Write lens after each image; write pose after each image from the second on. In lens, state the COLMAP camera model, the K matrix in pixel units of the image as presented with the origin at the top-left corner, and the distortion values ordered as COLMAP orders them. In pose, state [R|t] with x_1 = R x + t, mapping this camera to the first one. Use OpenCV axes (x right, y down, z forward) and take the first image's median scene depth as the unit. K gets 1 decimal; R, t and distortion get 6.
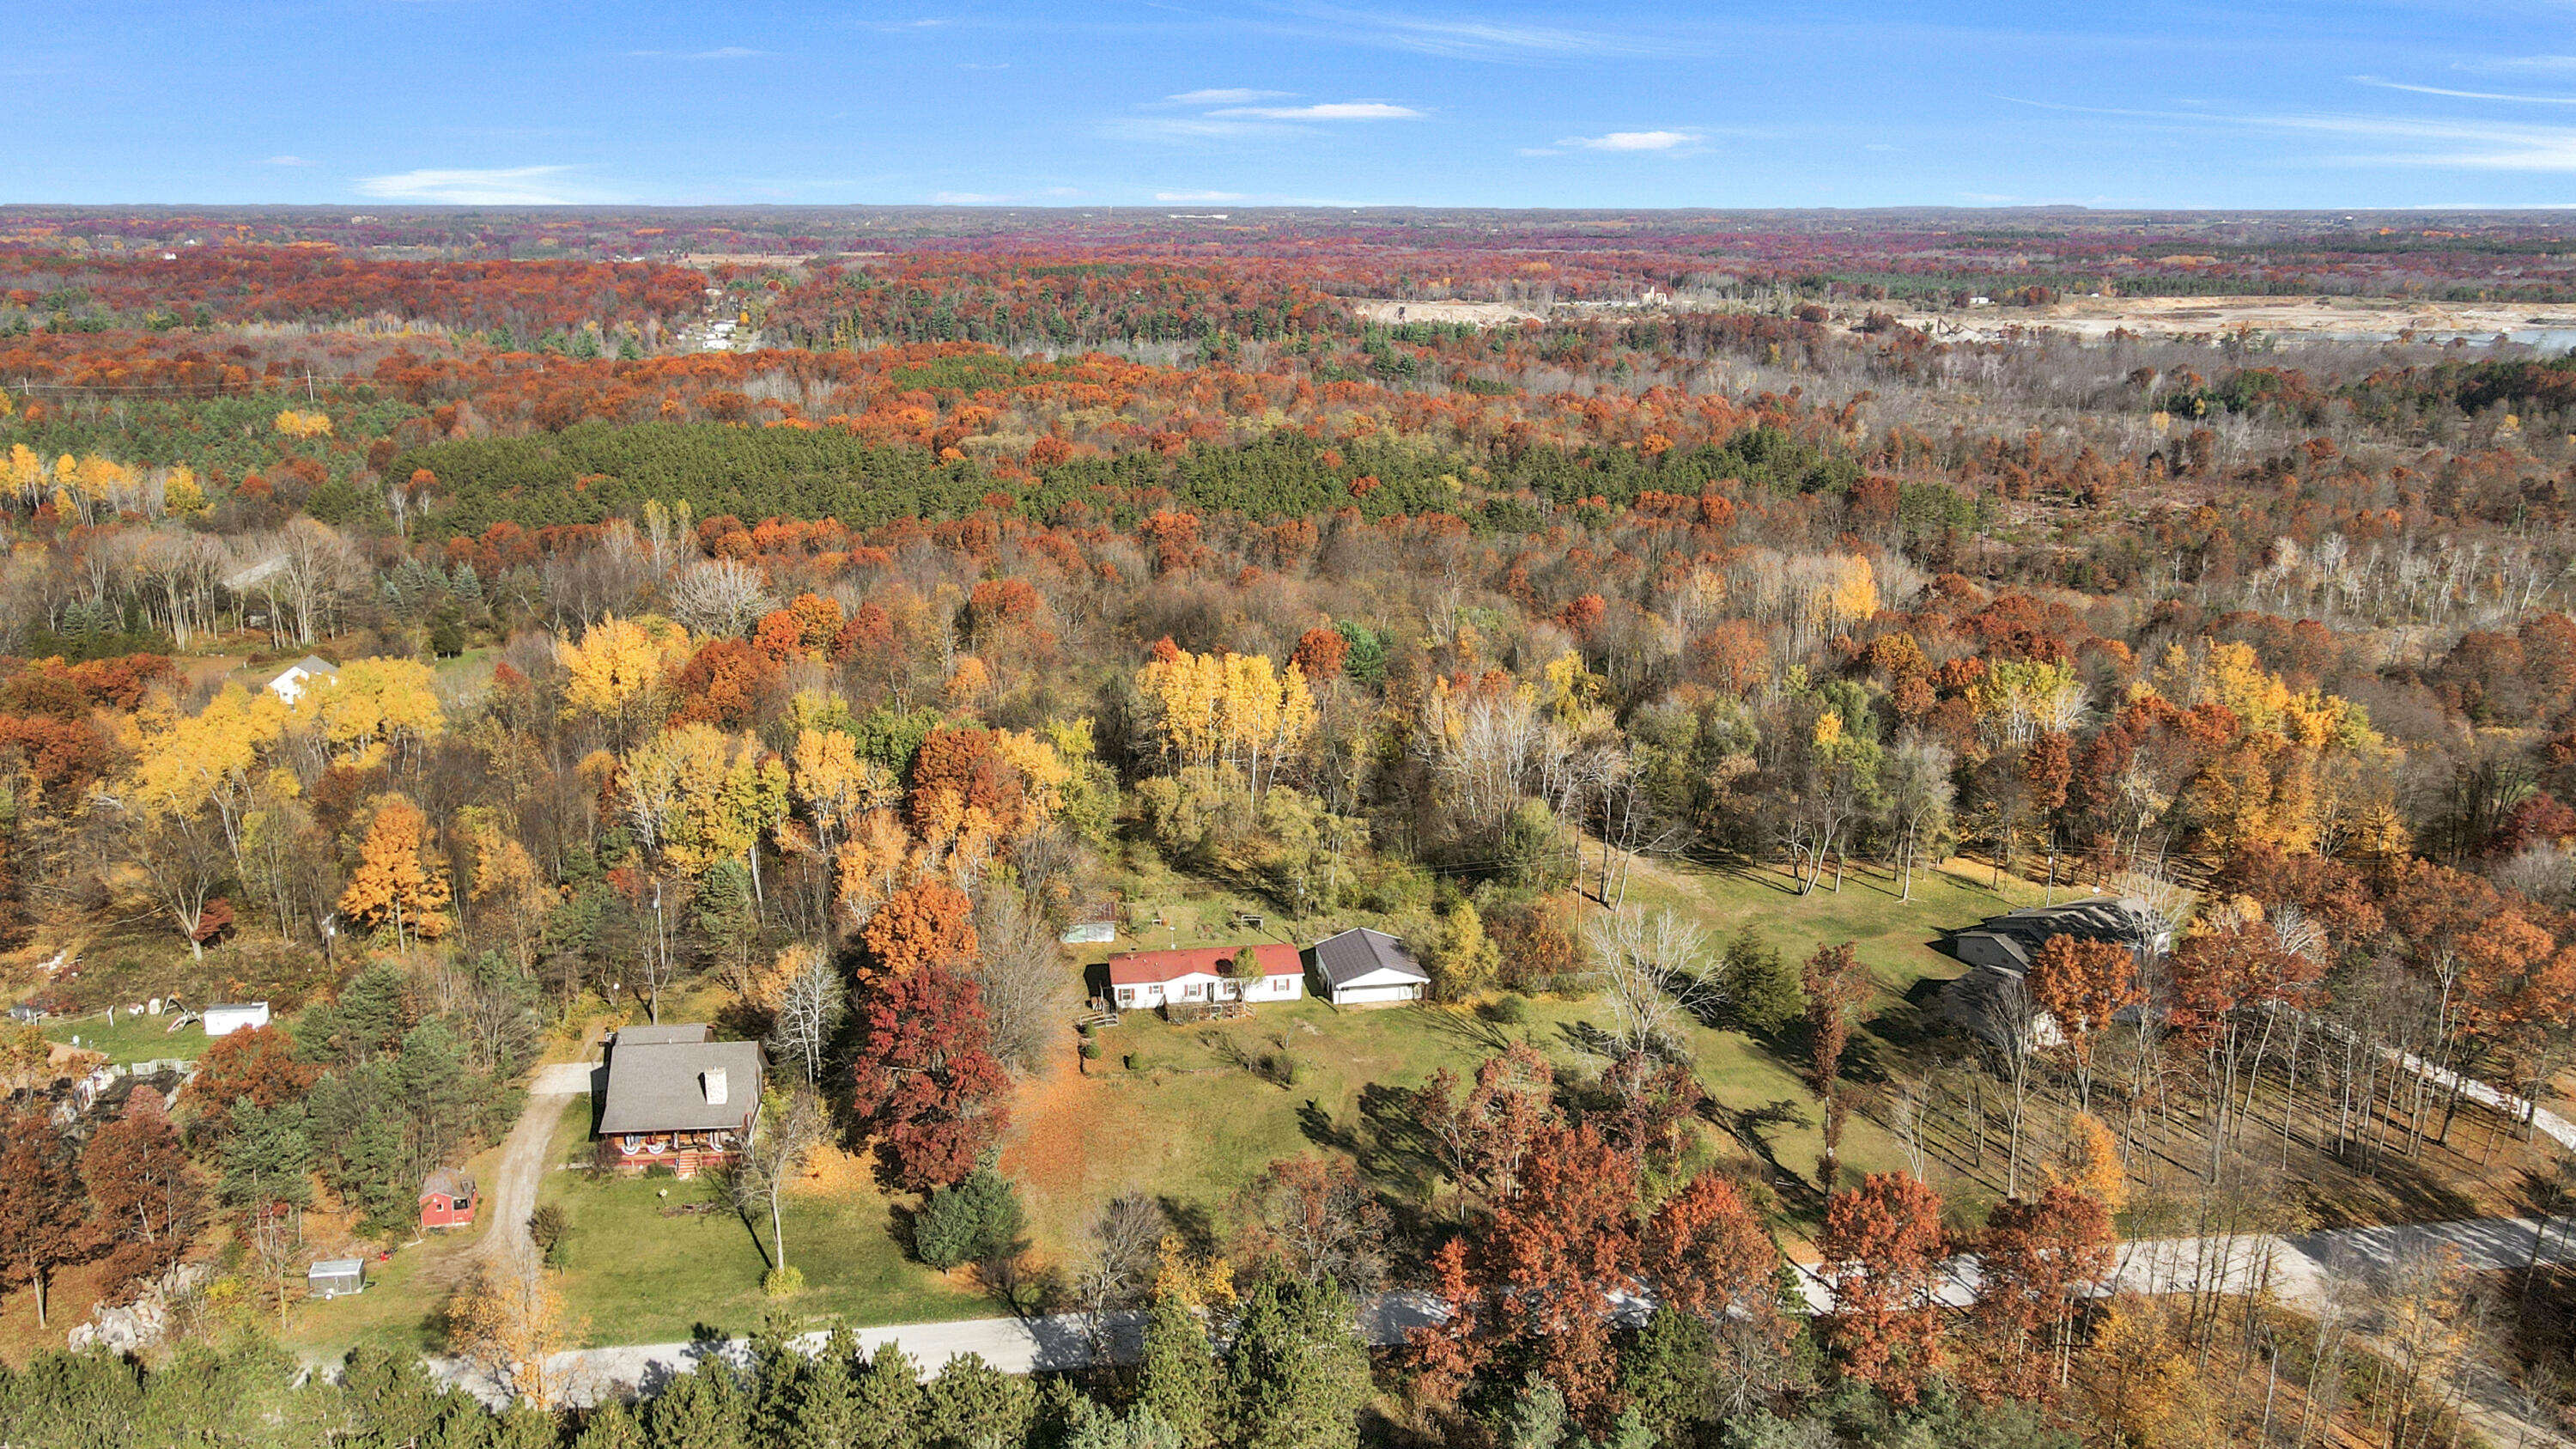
lens RADIAL K [[1849.3, 0, 1276.7], [0, 1849.3, 718.3], [0, 0, 1]] dist [0.034690, 0.002172]
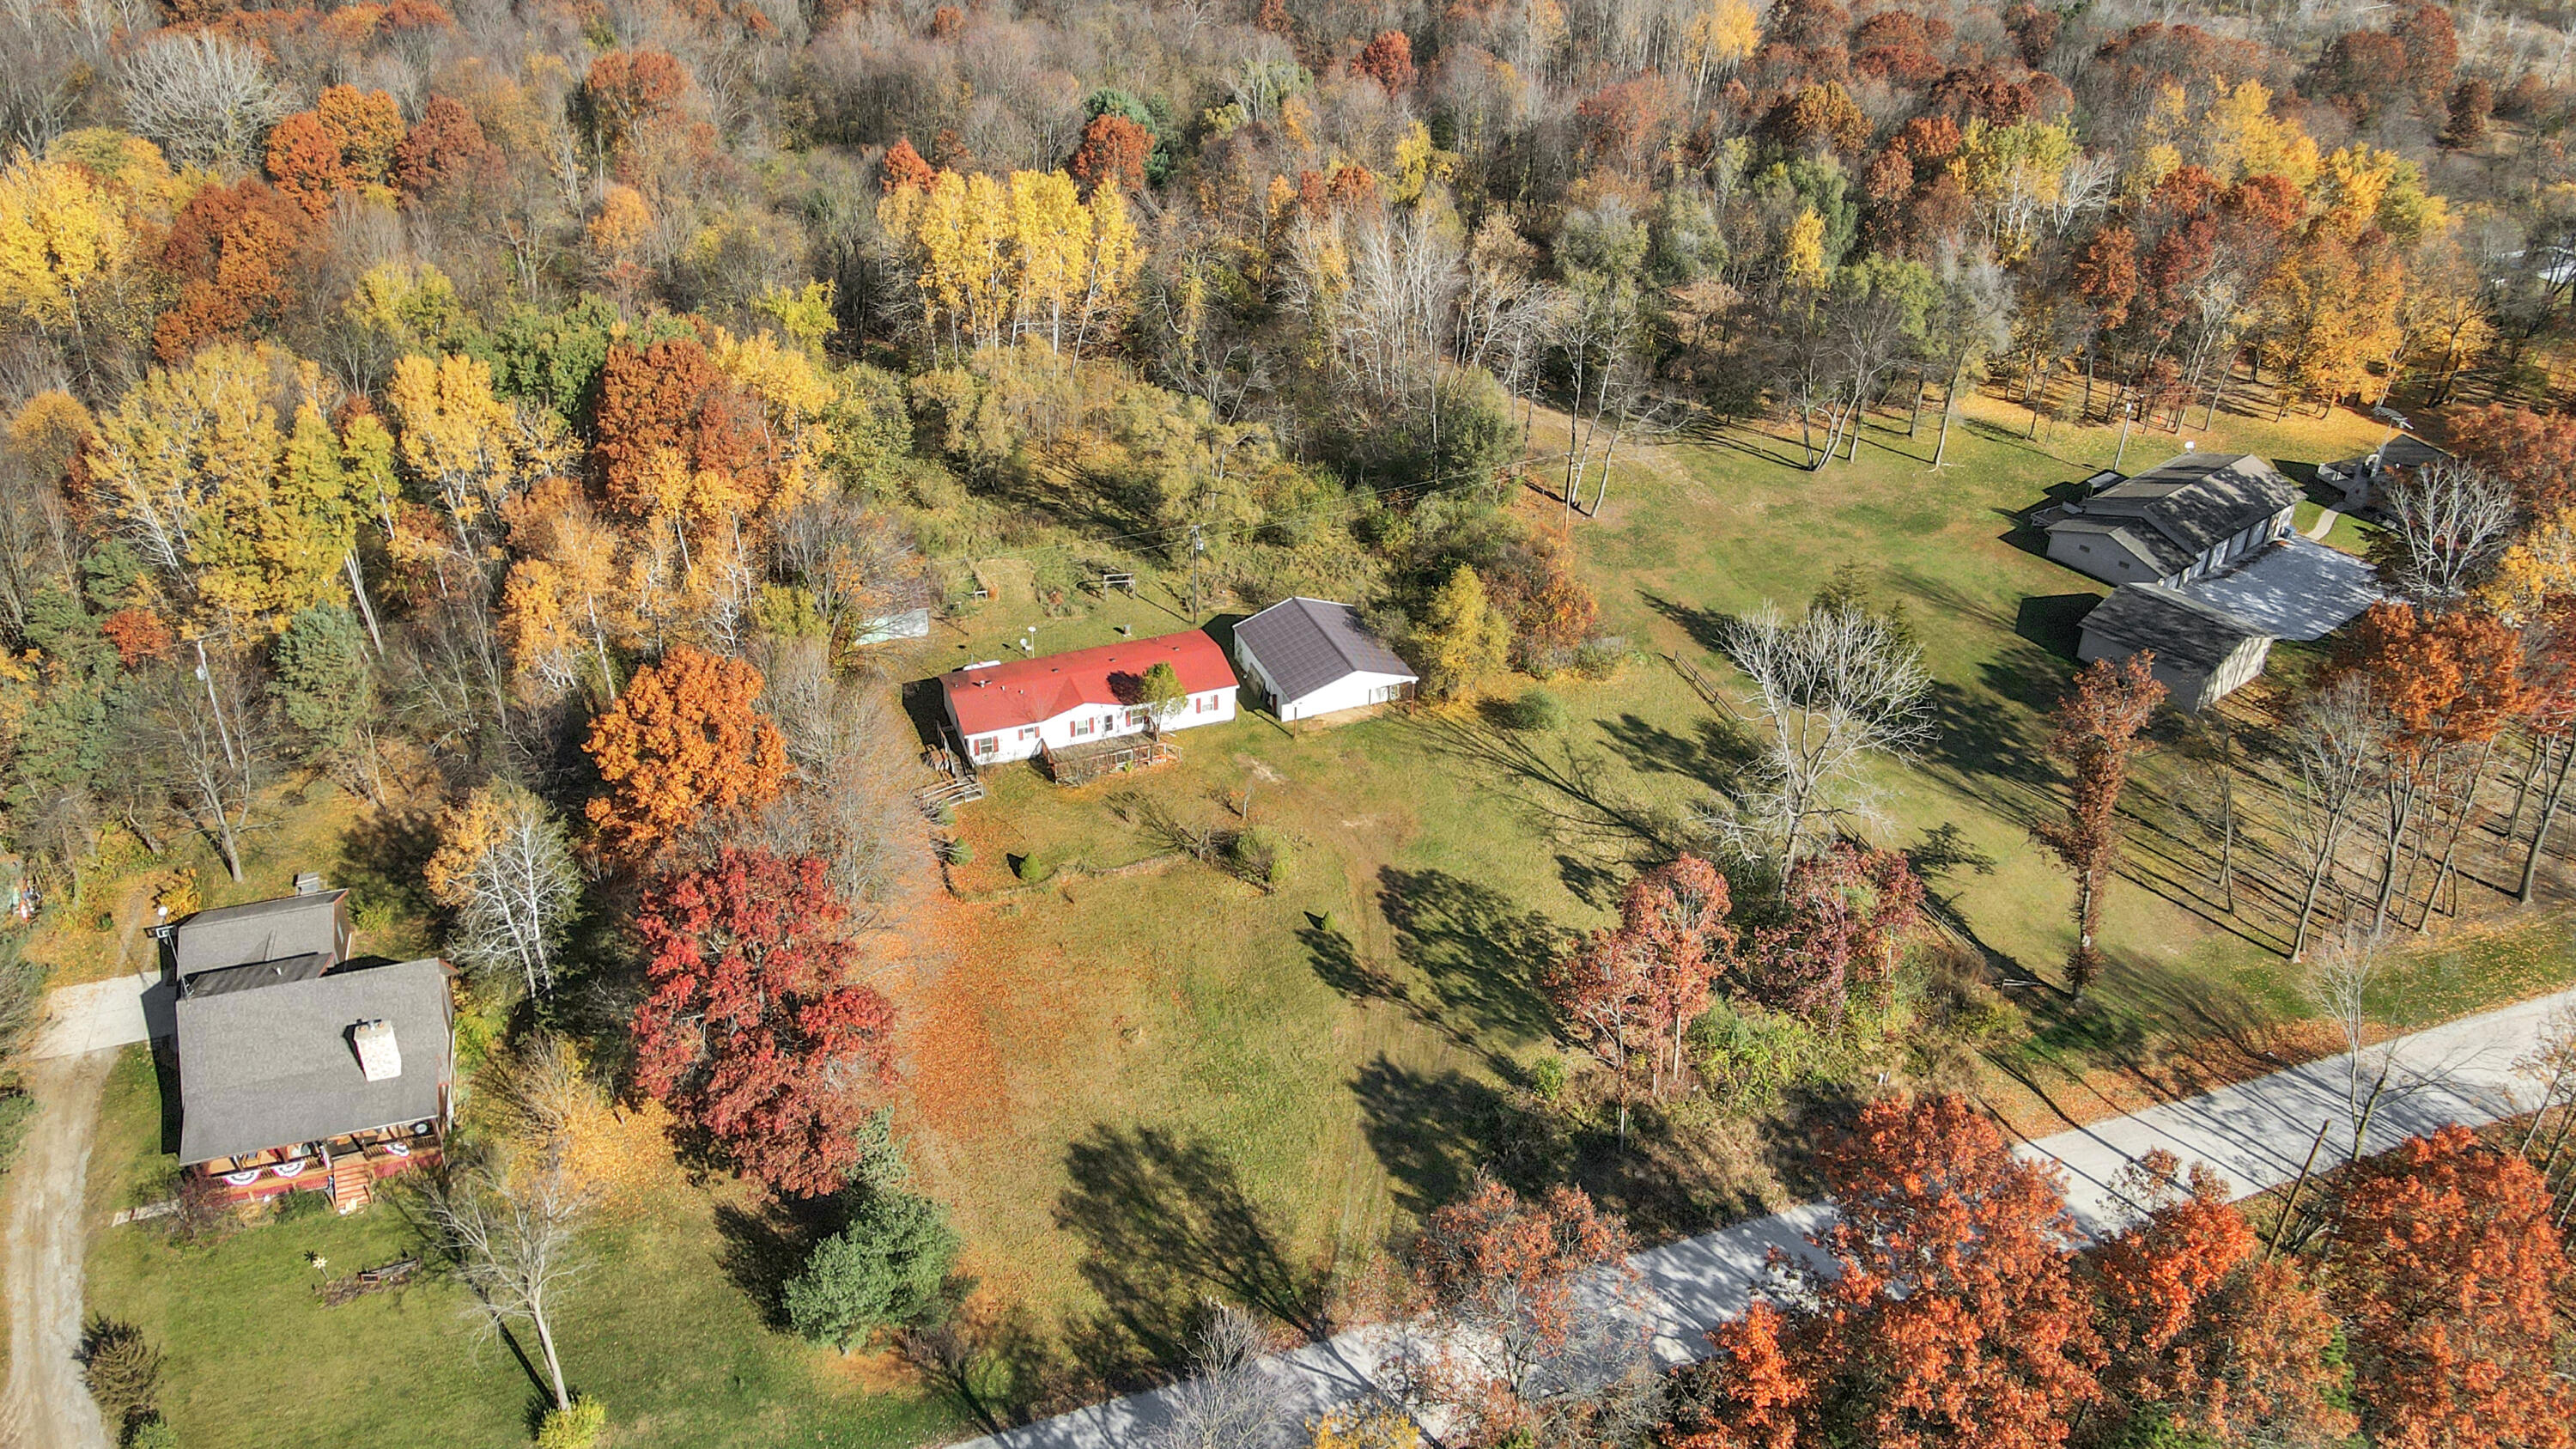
lens RADIAL K [[1908.4, 0, 1254.9], [0, 1908.4, 620.2], [0, 0, 1]] dist [0.031865, 0.001962]
pose [[0.980017, -0.091433, 0.176656, -0.097728], [0.043817, 0.965511, 0.256648, -0.064496], [-0.194029, -0.243779, 0.950223, 0.312543]]
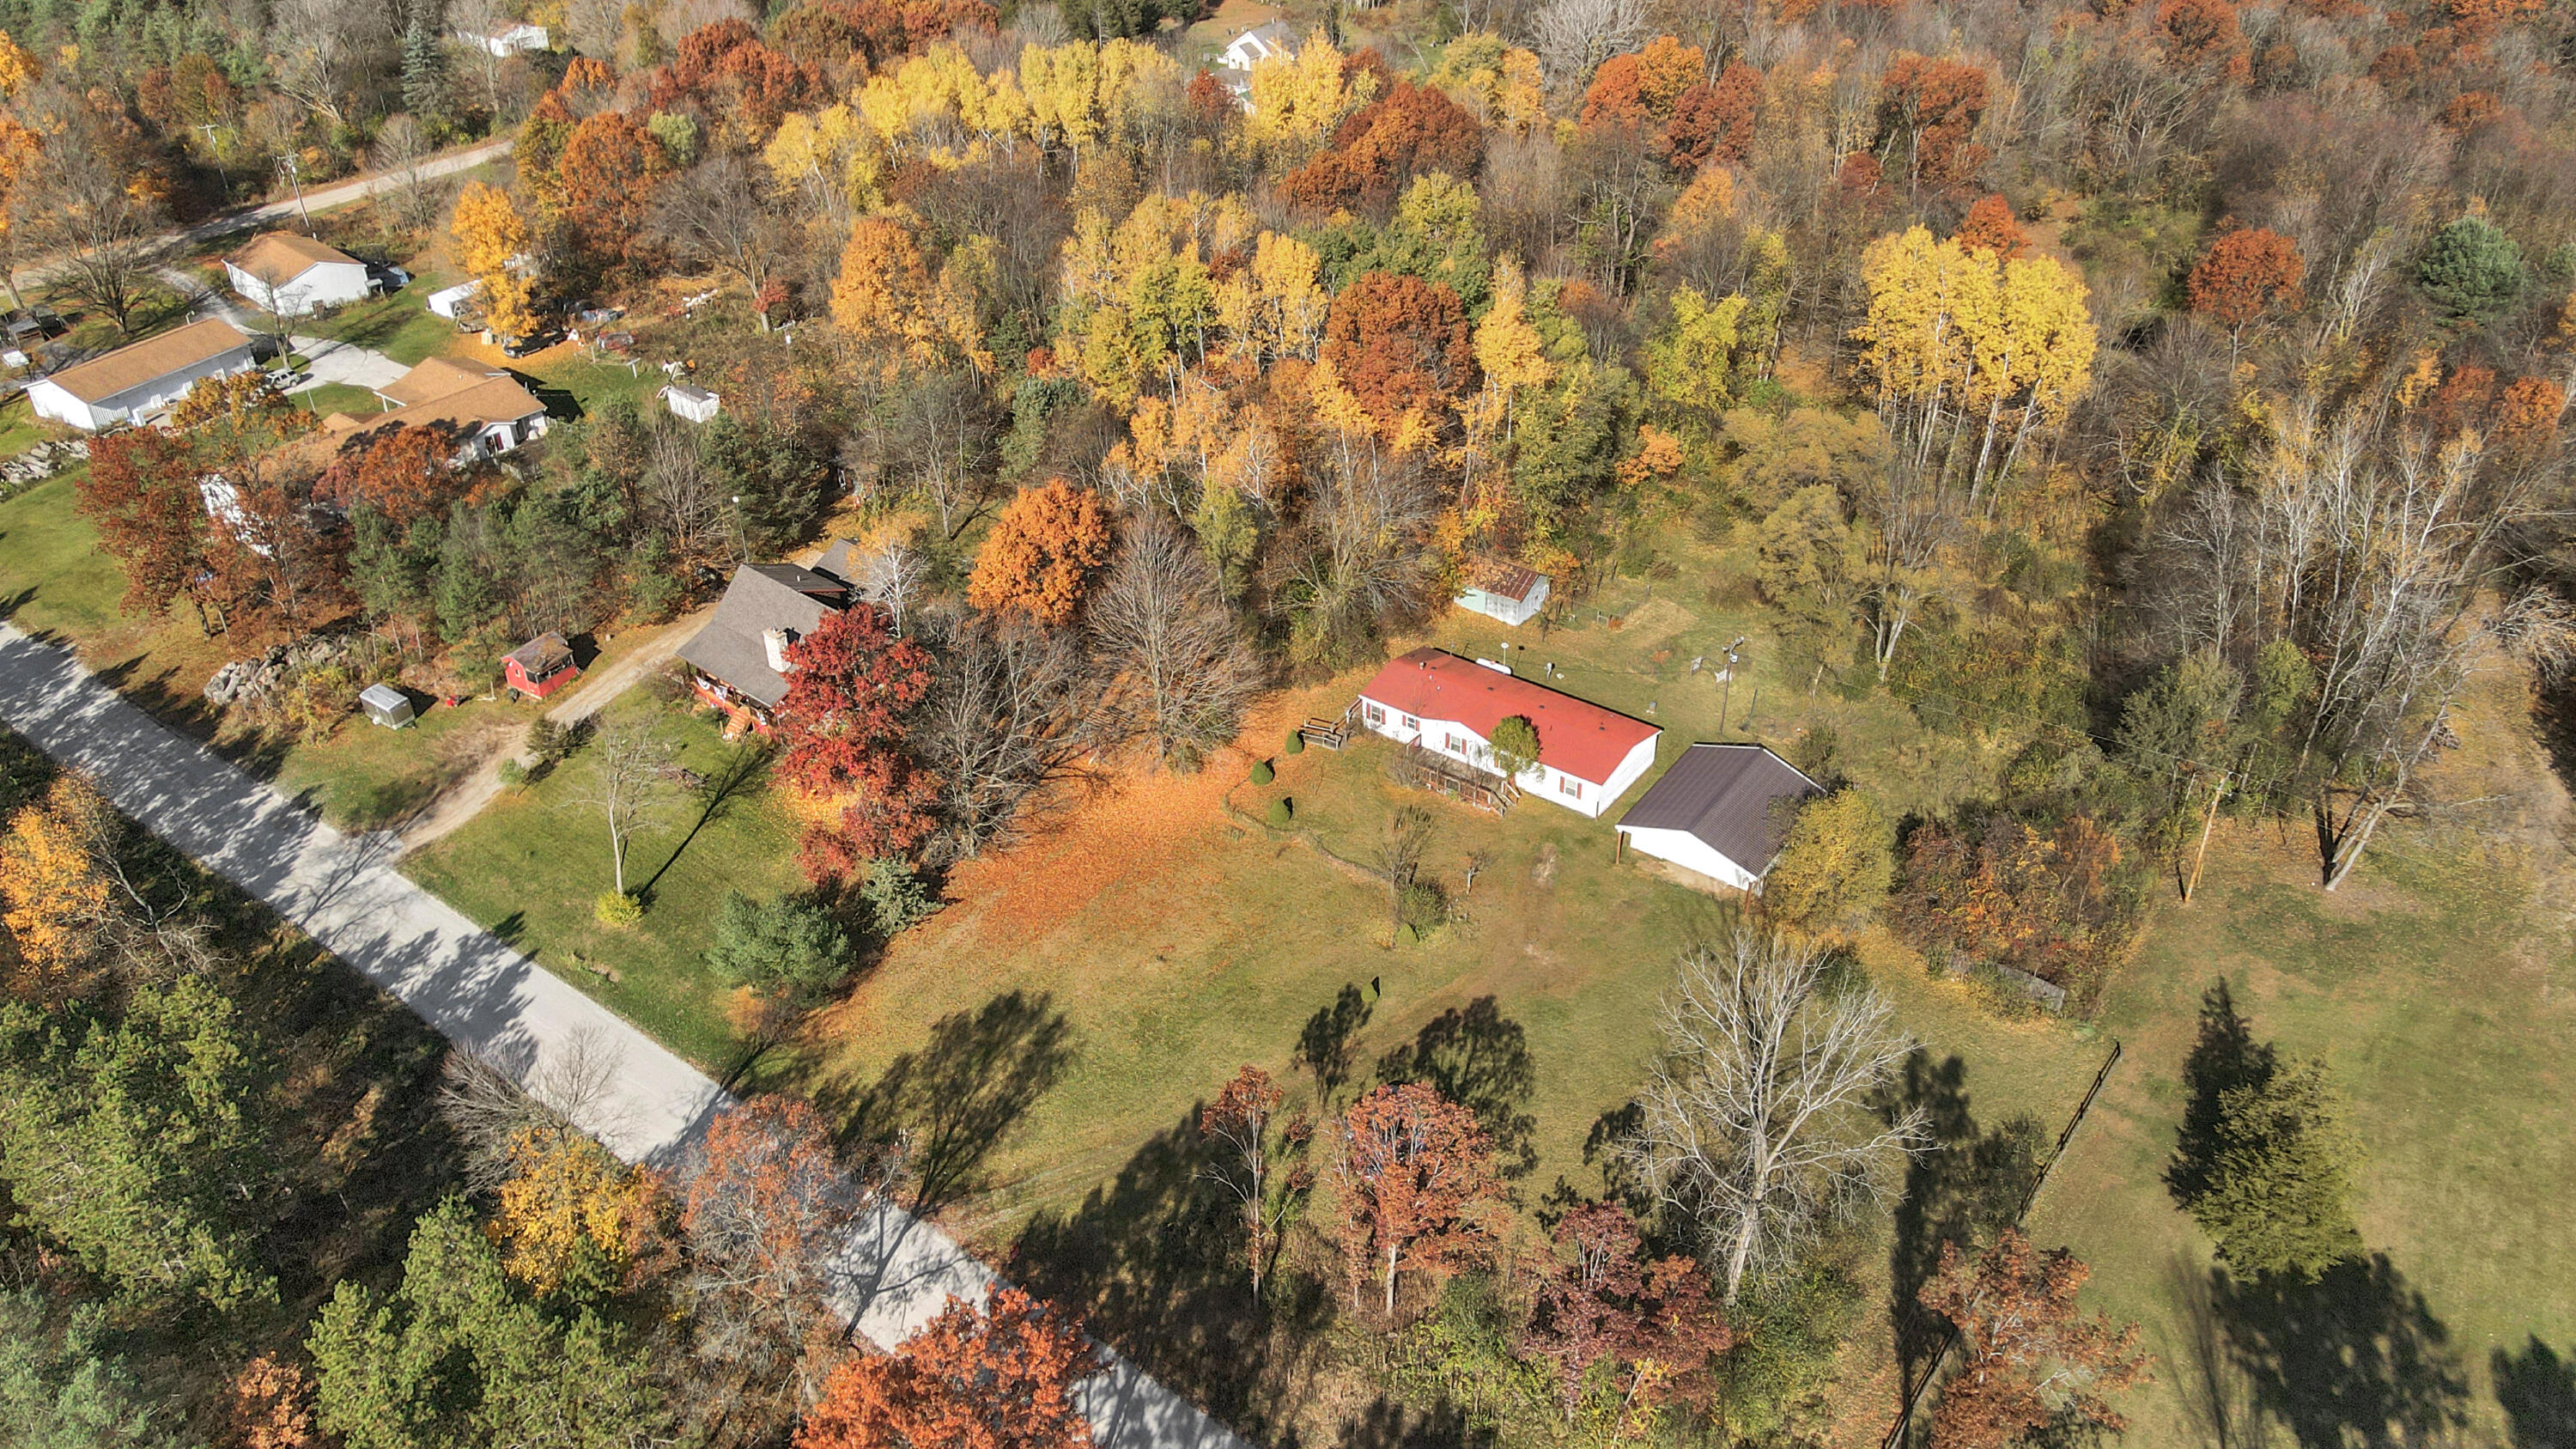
lens RADIAL K [[1849.3, 0, 1276.7], [0, 1849.3, 718.3], [0, 0, 1]] dist [0.034690, 0.002172]
pose [[0.696920, 0.376397, -0.610433, 0.308225], [-0.163952, 0.912274, 0.375333, -0.103393], [0.698157, -0.161495, 0.697493, 0.448288]]
